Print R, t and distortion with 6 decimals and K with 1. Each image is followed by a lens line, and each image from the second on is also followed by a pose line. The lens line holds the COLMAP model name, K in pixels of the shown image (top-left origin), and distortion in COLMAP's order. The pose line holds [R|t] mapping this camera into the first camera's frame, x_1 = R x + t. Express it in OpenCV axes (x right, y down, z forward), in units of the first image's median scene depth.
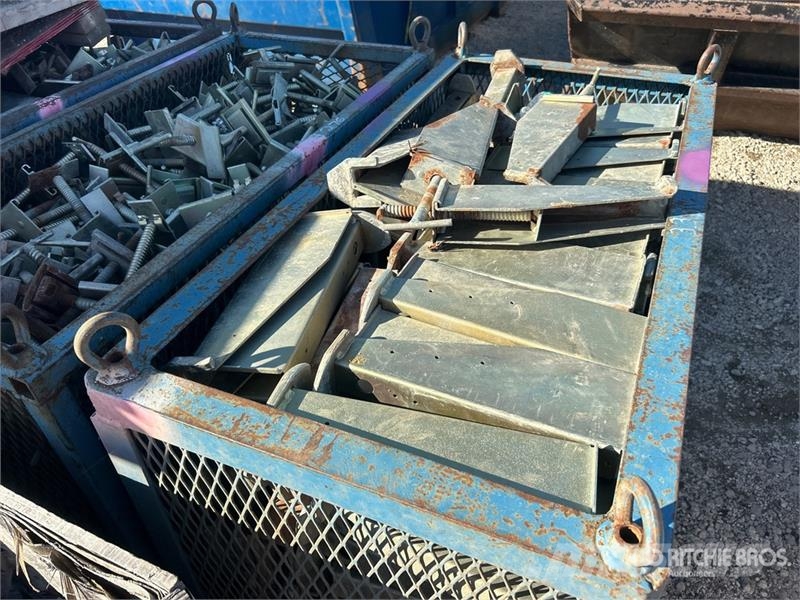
lens RADIAL K [[600.5, 0, 398.9], [0, 600.5, 299.3], [0, 0, 1]] dist [0.023032, -0.019908]
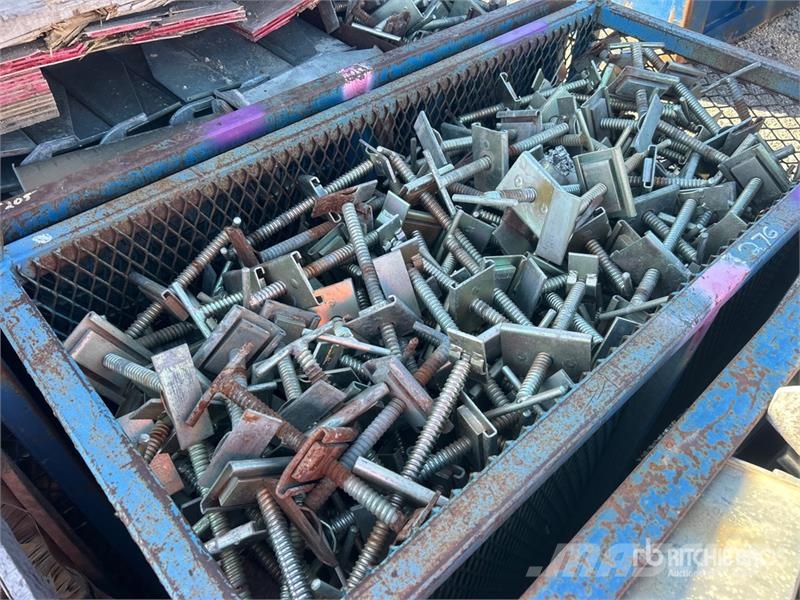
lens RADIAL K [[600.5, 0, 401.6], [0, 600.5, 300.5], [0, 0, 1]] dist [0.023032, -0.019908]
pose [[0.912834, 0.334610, -0.234033, -0.271708], [-0.297775, 0.937669, 0.179183, -0.226045], [0.279401, -0.093875, 0.955574, 0.279588]]
